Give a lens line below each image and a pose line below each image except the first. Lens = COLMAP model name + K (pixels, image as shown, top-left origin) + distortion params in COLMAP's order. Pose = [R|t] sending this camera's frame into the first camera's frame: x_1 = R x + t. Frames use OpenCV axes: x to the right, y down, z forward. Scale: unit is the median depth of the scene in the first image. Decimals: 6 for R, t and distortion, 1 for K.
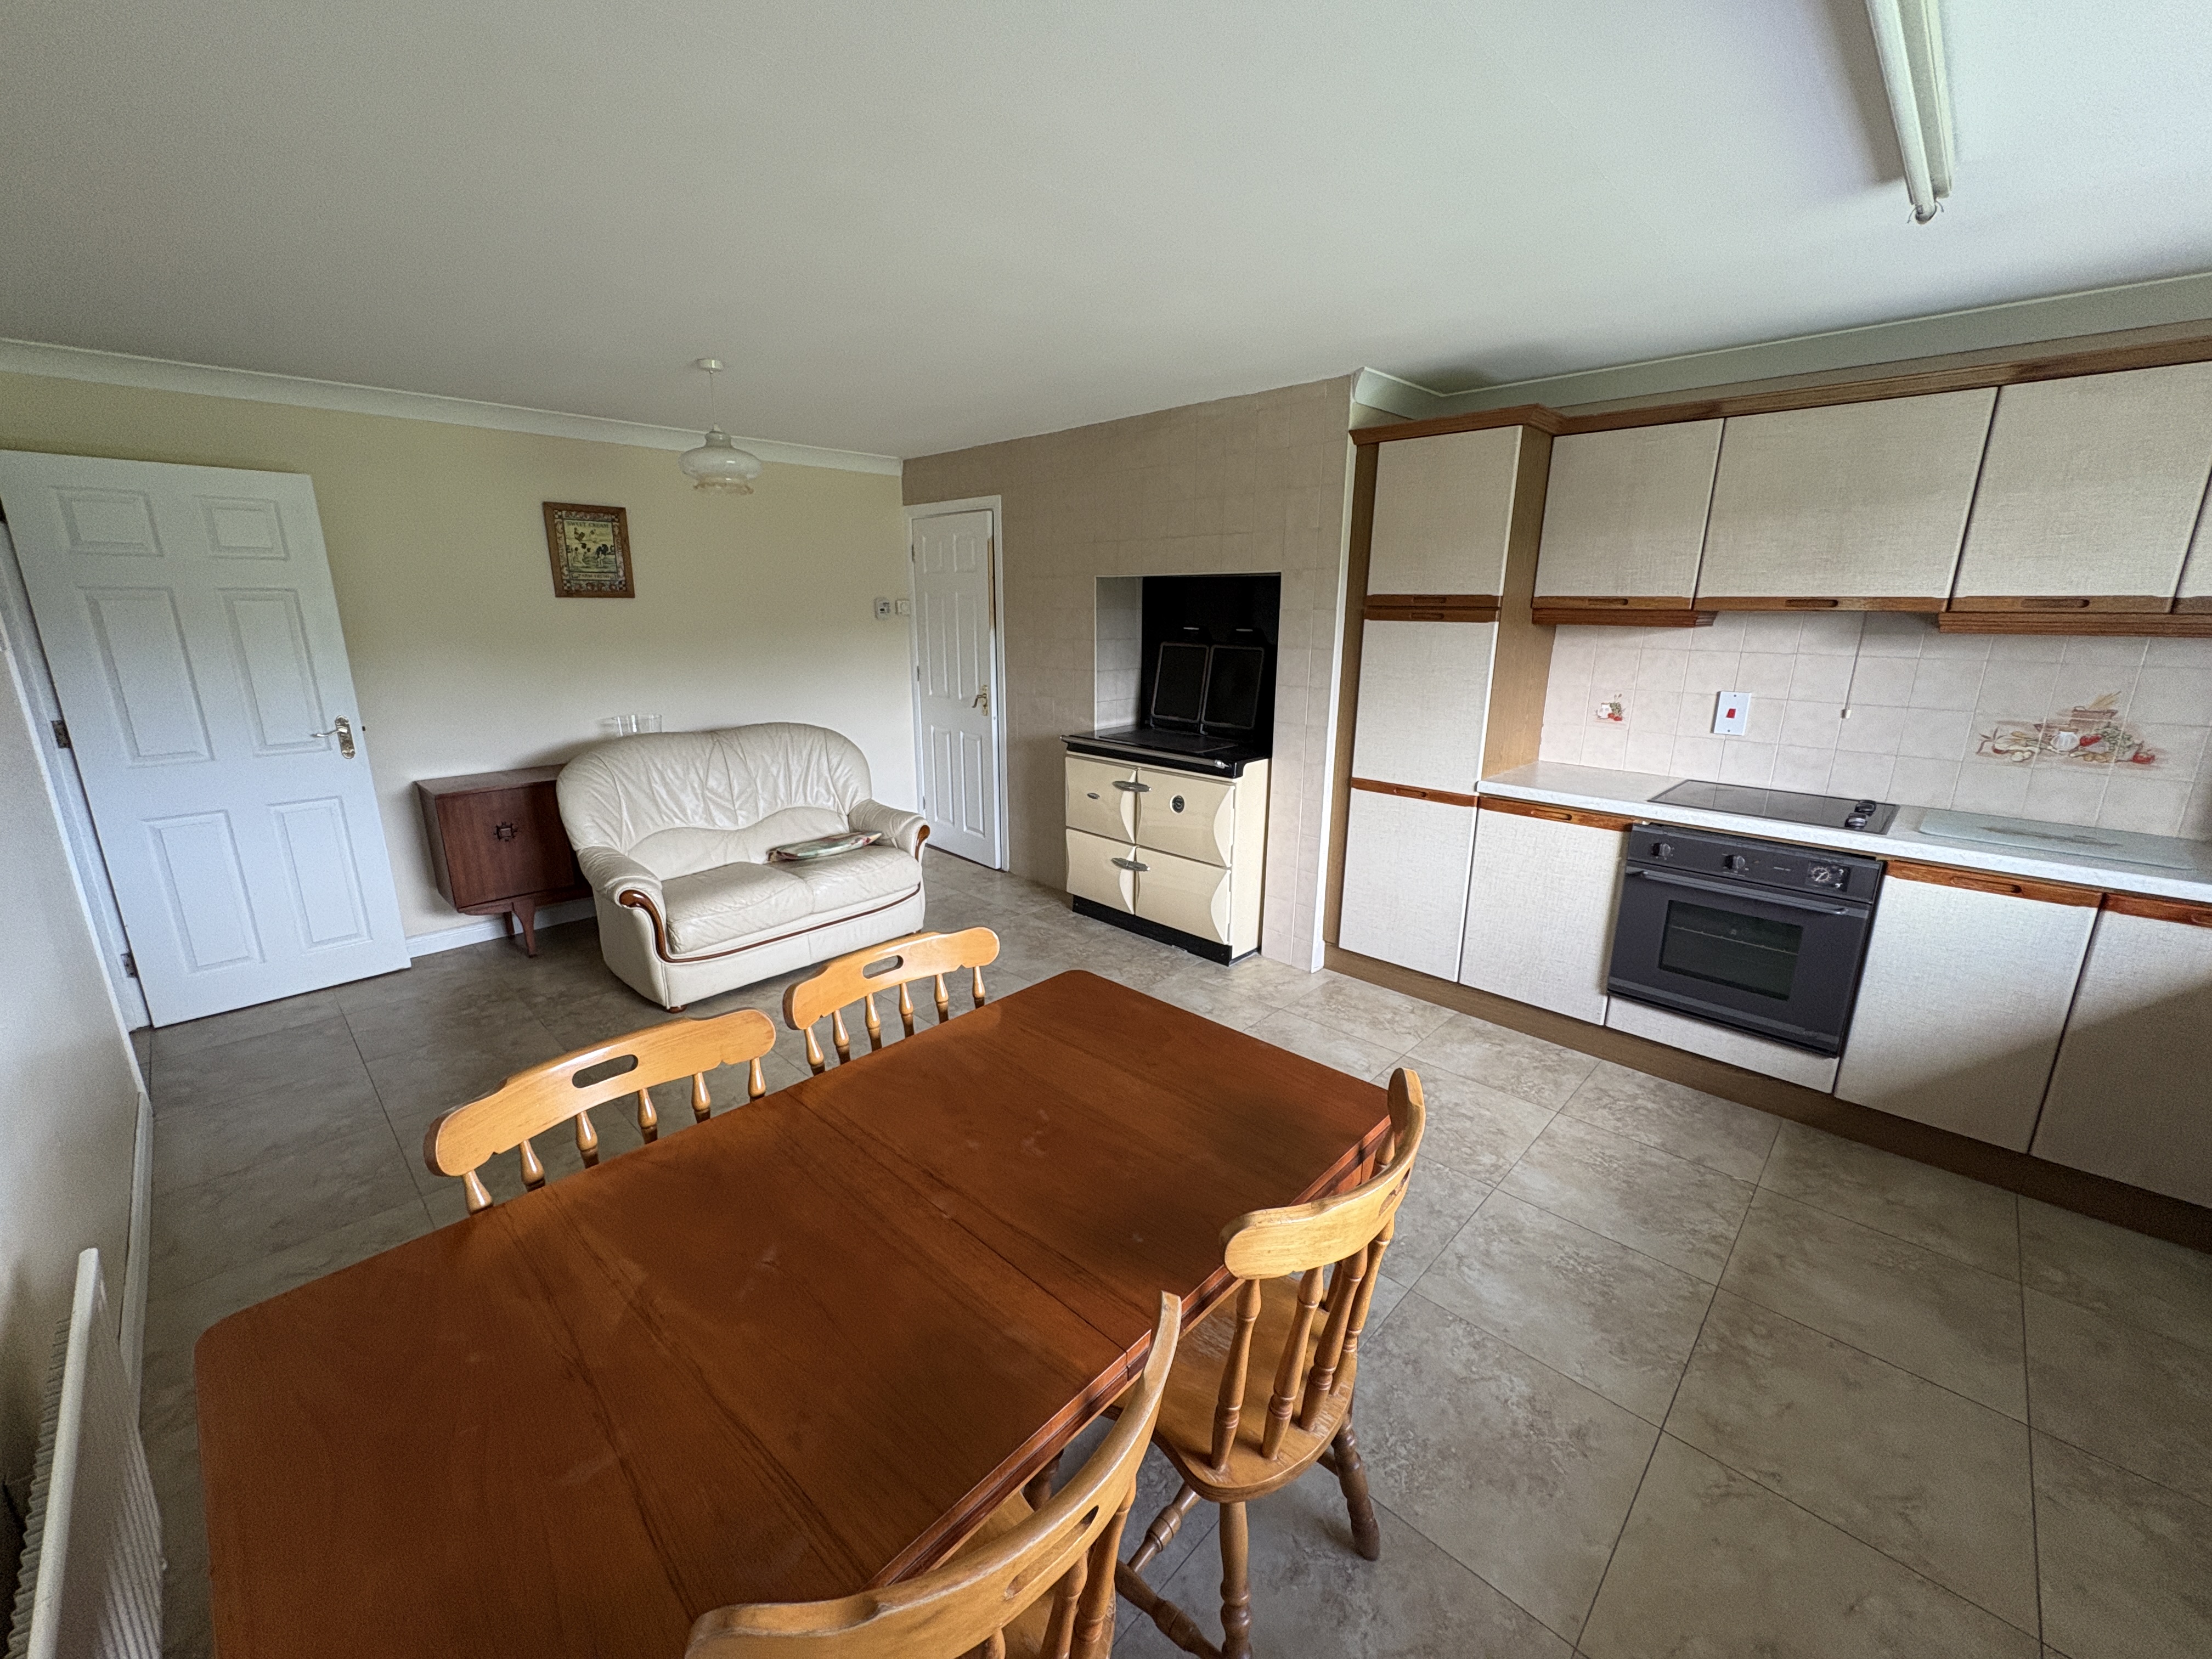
lens RADIAL K [[890.7, 0, 1071.3], [0, 890.7, 823.0], [0, 0, 1]] dist [0.000035, 0.000031]
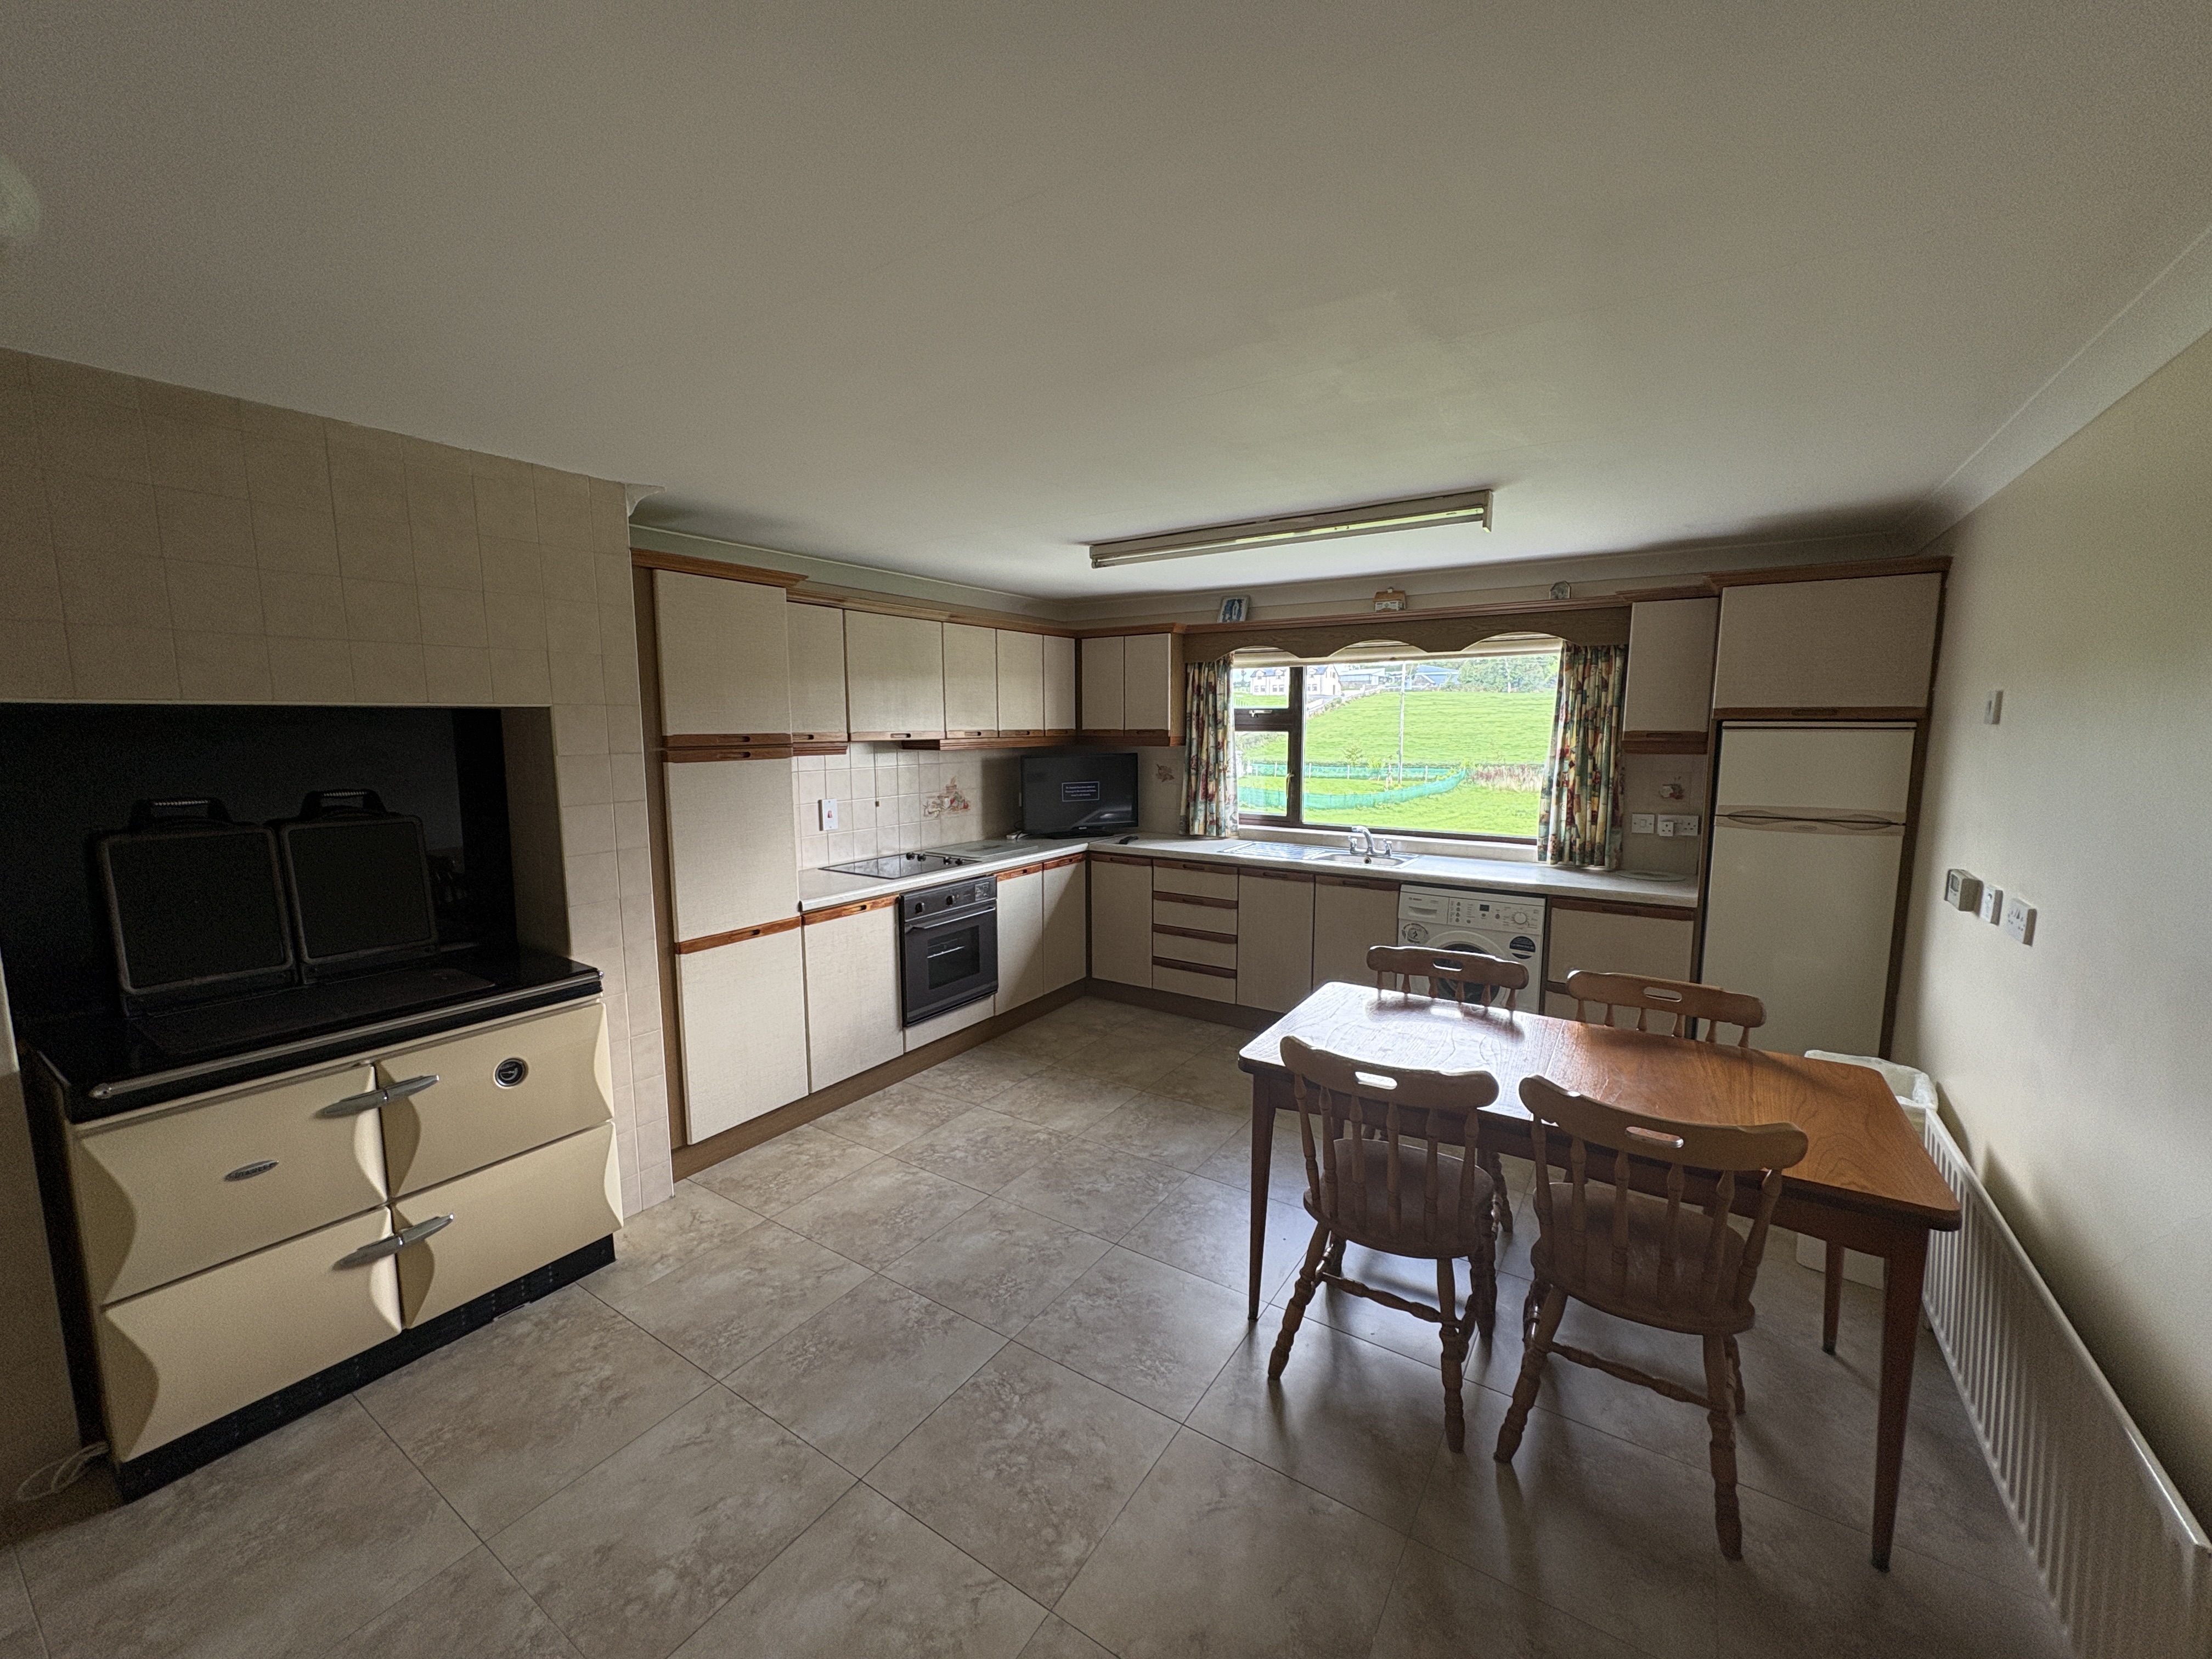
lens RADIAL K [[882.5, 0, 1106.0], [0, 882.5, 829.5], [0, 0, 1]] dist [-0.000024, 0.000054]
pose [[-0.205879, -0.115440, 0.971744, -0.651029], [0.255702, 0.952172, 0.167290, -0.215650], [-0.944579, 0.282918, -0.166514, 0.811220]]
